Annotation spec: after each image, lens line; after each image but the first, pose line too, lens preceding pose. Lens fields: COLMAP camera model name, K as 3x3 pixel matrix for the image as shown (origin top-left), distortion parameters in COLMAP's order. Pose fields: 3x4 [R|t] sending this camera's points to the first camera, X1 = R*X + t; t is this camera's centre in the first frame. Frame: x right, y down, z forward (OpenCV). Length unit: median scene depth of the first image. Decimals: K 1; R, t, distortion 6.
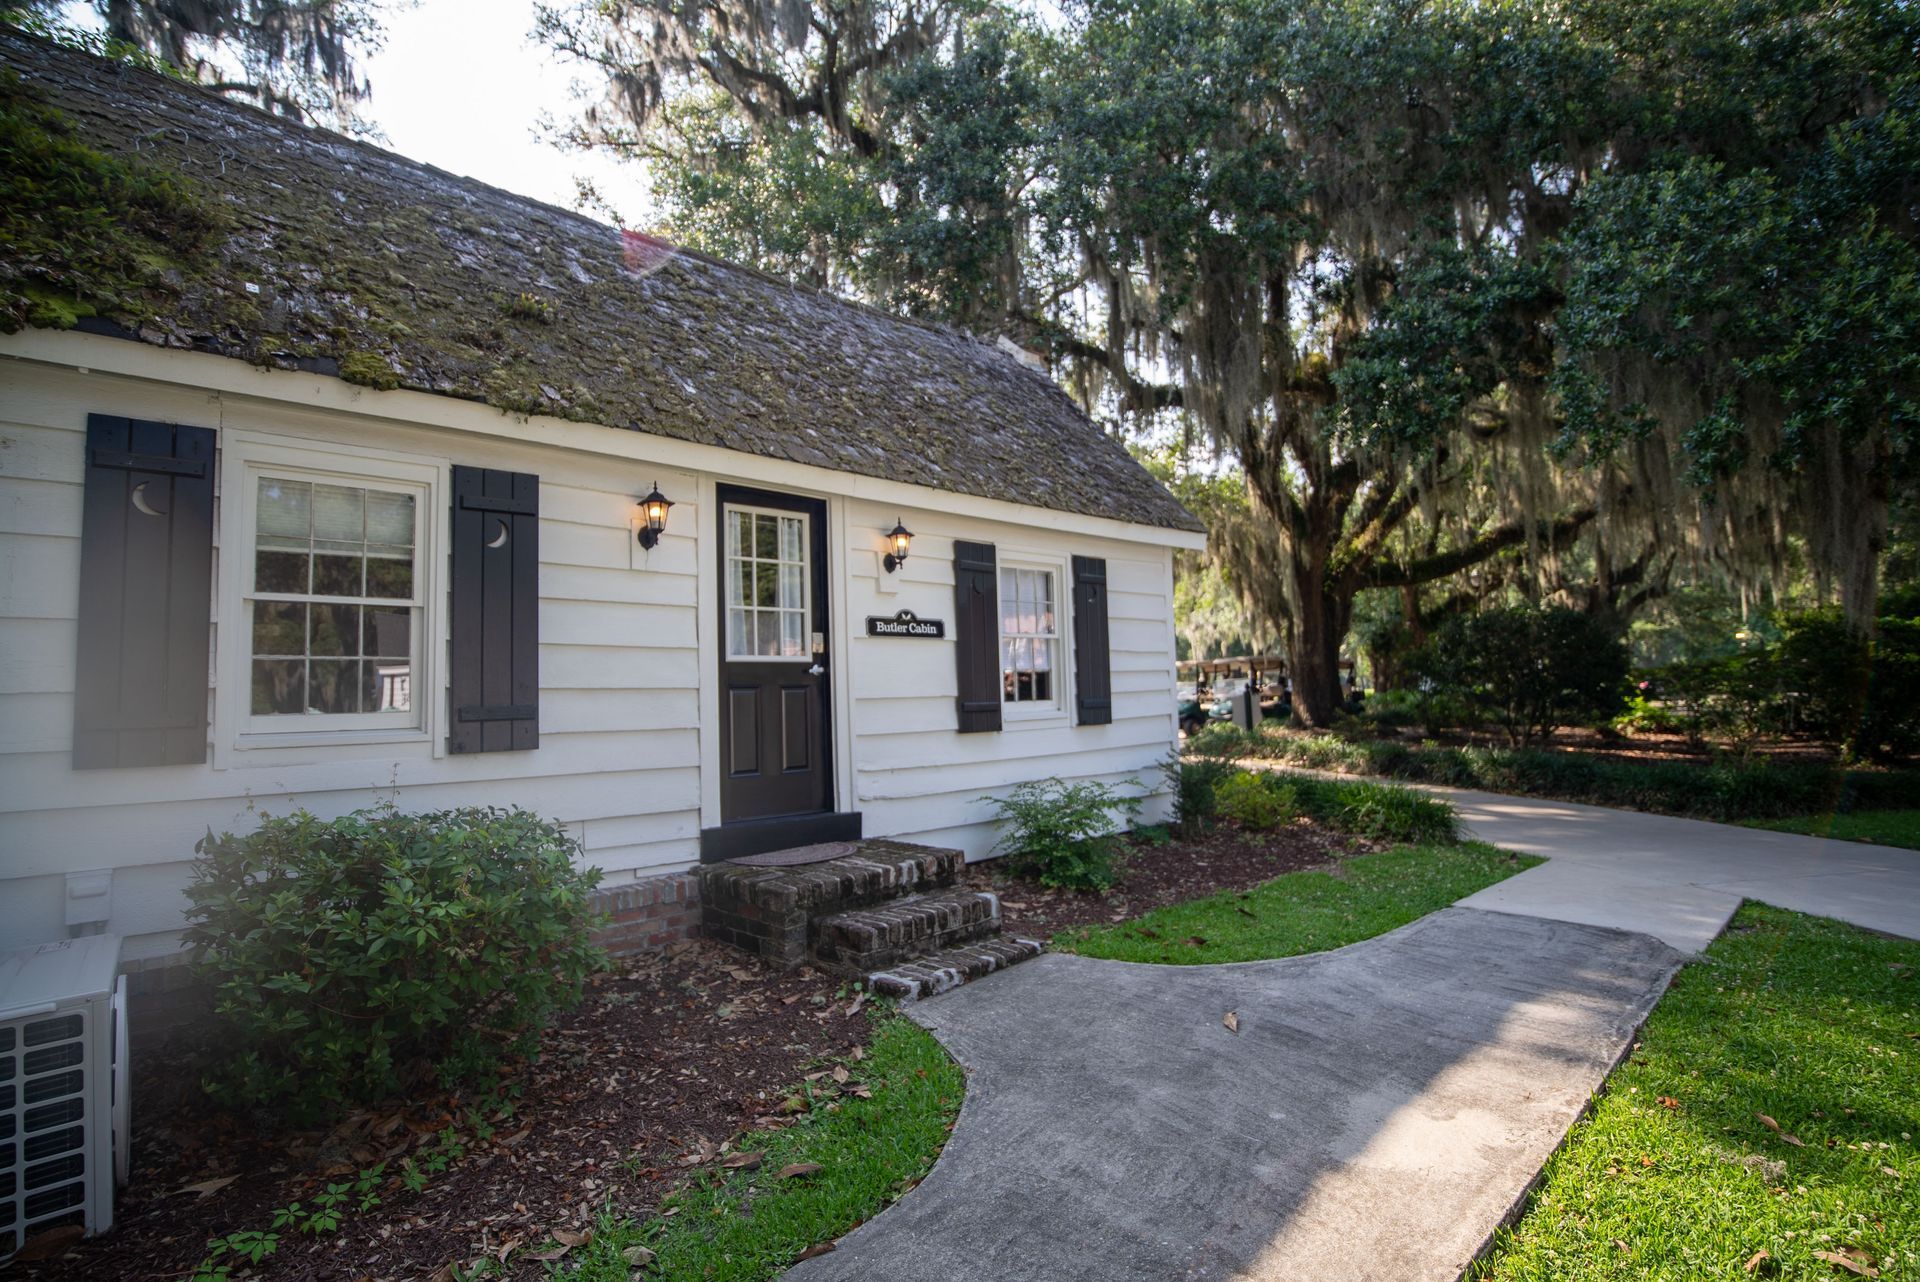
lens RADIAL K [[898.1, 0, 959.9], [0, 898.1, 647.0], [0, 0, 1]] dist [-0.033305, 0.005786]
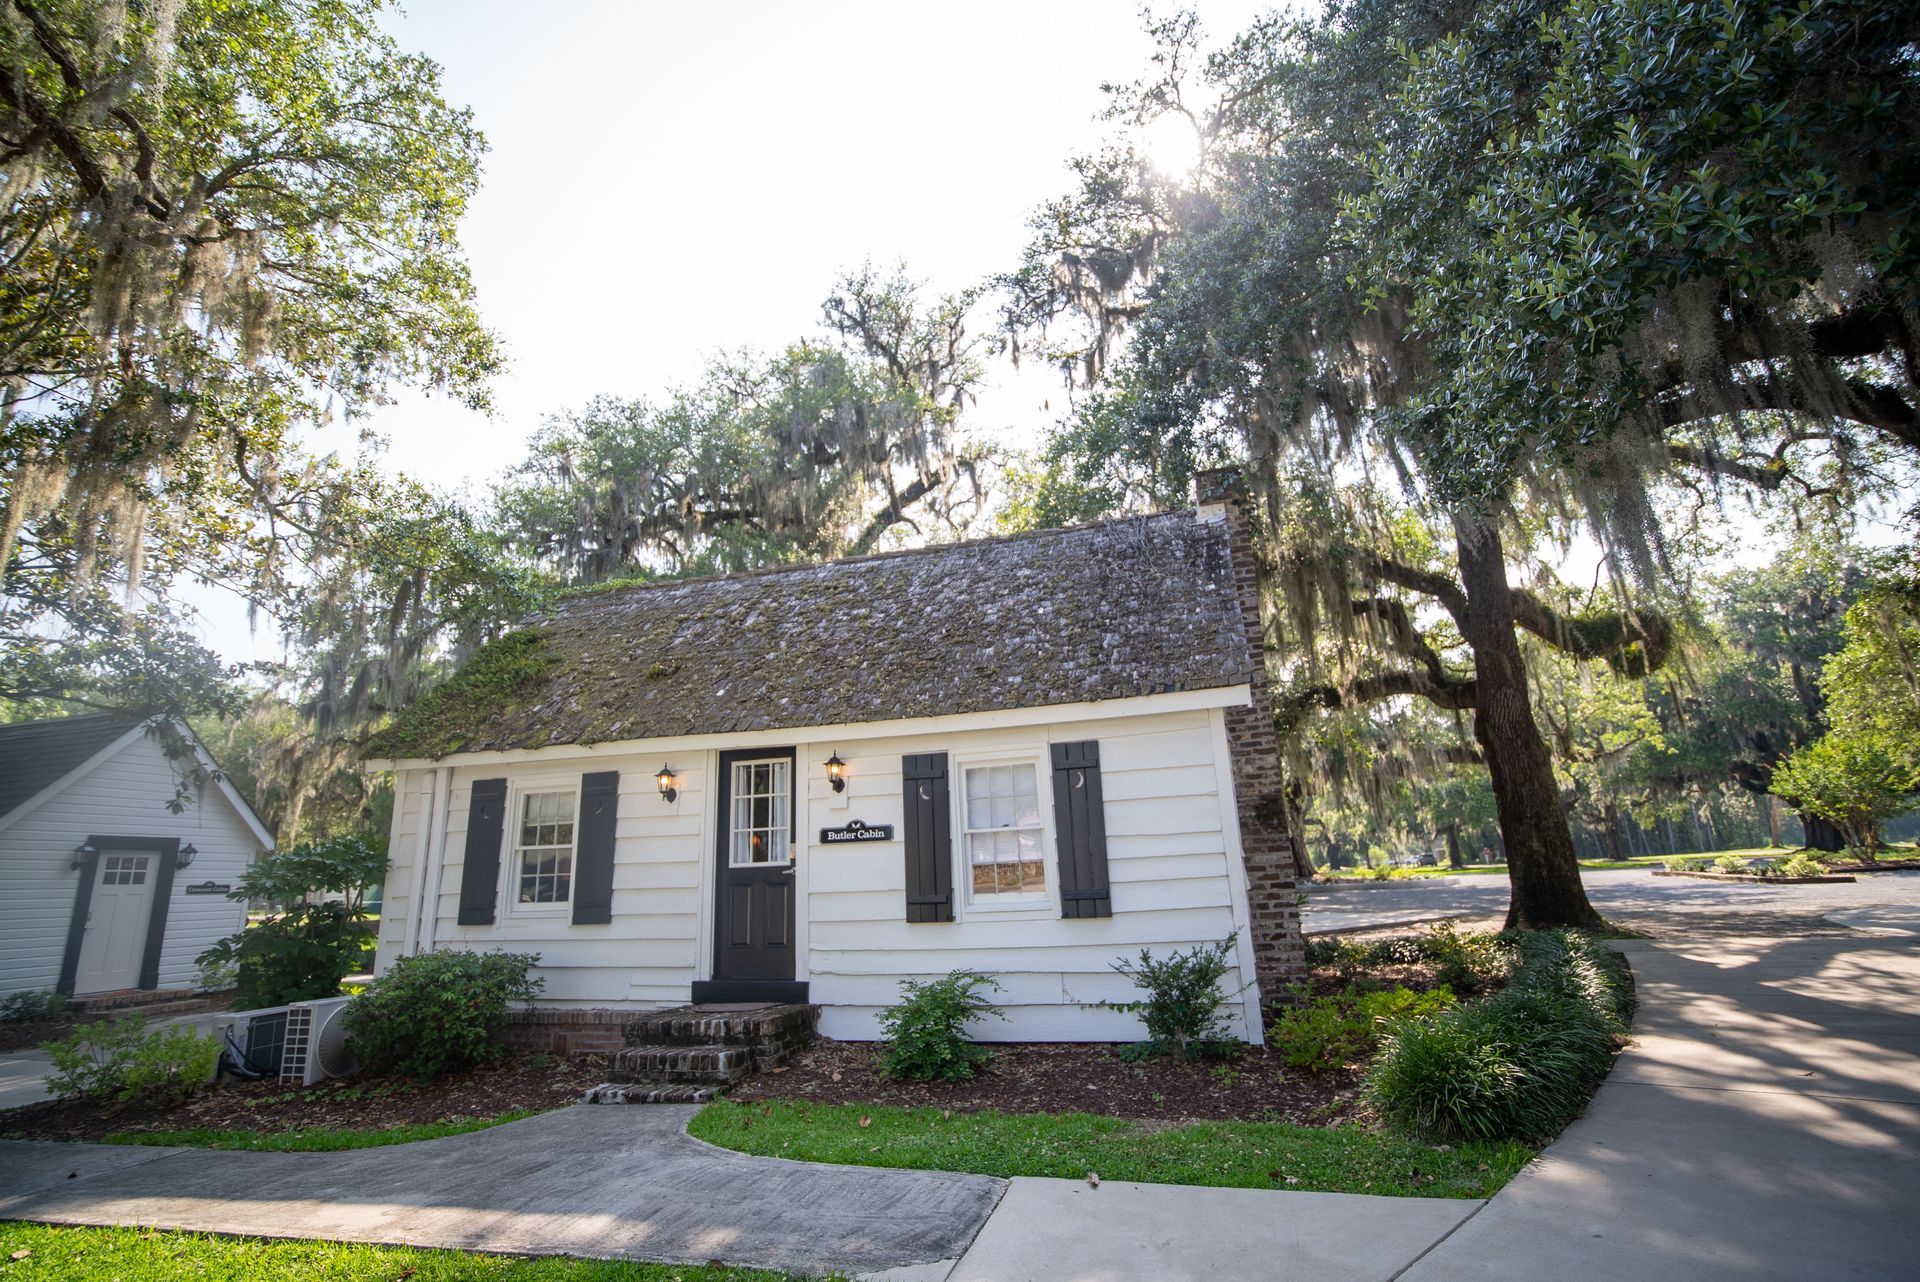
lens RADIAL K [[898.1, 0, 961.1], [0, 898.1, 634.0], [0, 0, 1]] dist [-0.033305, 0.005786]
pose [[0.540979, -0.216401, -0.812719, 1.132536], [0.070929, 0.974627, -0.212298, -0.018480], [0.838040, 0.057203, 0.542602, 0.430880]]
